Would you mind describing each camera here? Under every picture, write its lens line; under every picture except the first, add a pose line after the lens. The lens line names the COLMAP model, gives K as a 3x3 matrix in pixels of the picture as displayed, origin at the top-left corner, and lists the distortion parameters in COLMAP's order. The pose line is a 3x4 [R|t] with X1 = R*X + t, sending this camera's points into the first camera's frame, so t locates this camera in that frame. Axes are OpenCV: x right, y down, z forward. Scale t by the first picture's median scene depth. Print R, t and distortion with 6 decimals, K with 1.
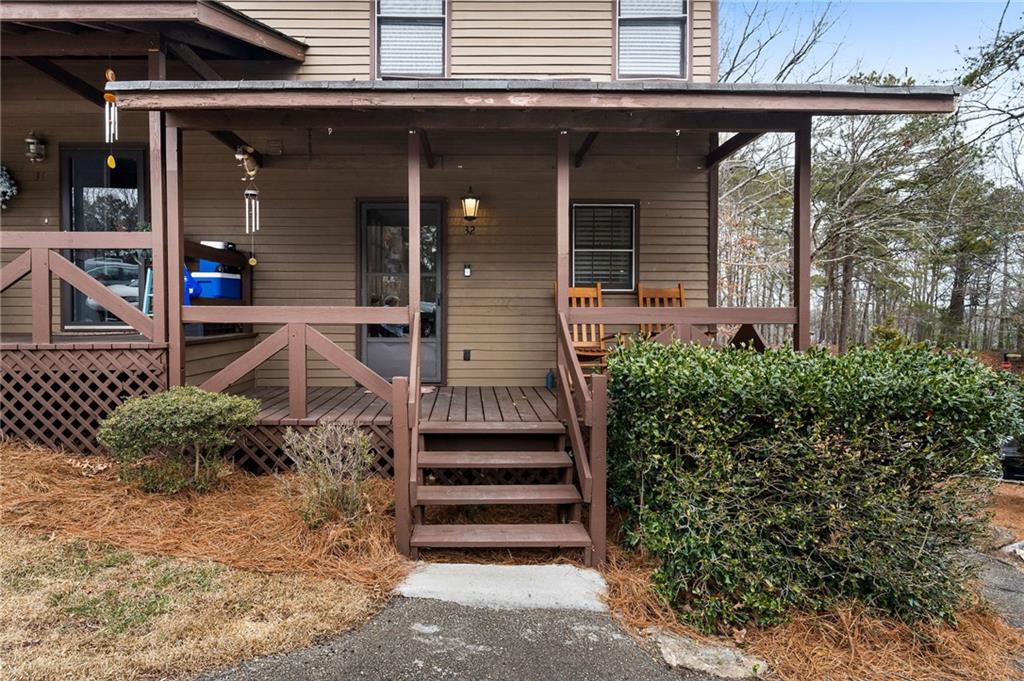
lens RADIAL K [[593.3, 0, 512.0], [0, 593.3, 340.5], [0, 0, 1]] dist [-0.001157, 0.000565]
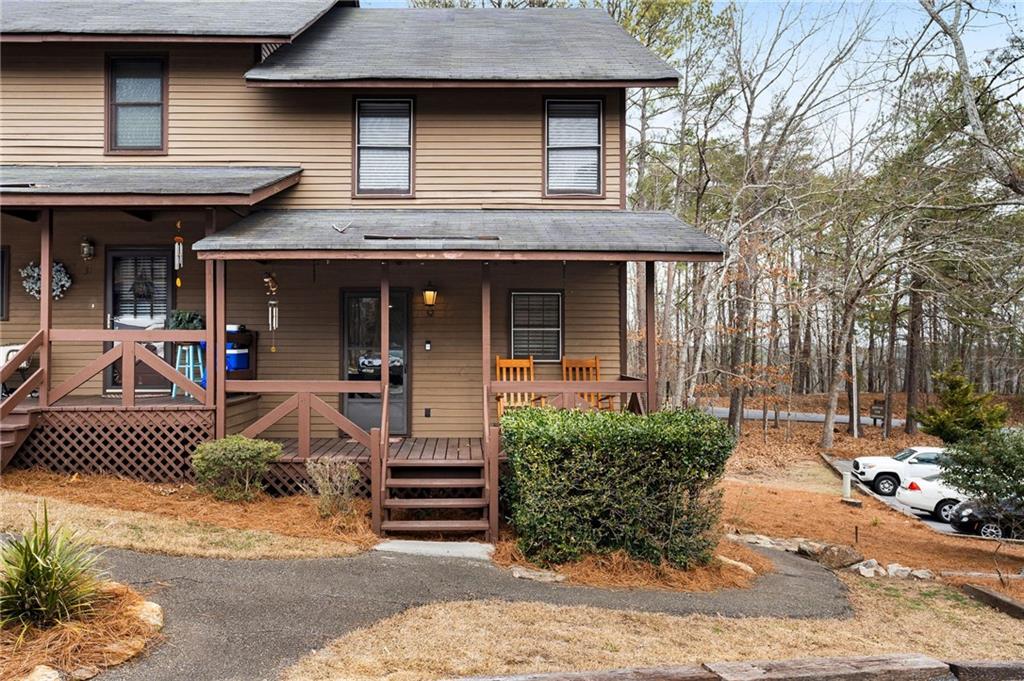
lens RADIAL K [[751.5, 0, 512.7], [0, 751.5, 366.3], [0, 0, 1]] dist [0.006767, 0.002853]
pose [[0.999999, -0.000396, -0.001175, 0.152108], [0.000362, 0.999593, -0.028513, -0.040053], [0.001186, 0.028513, 0.999593, -0.847494]]
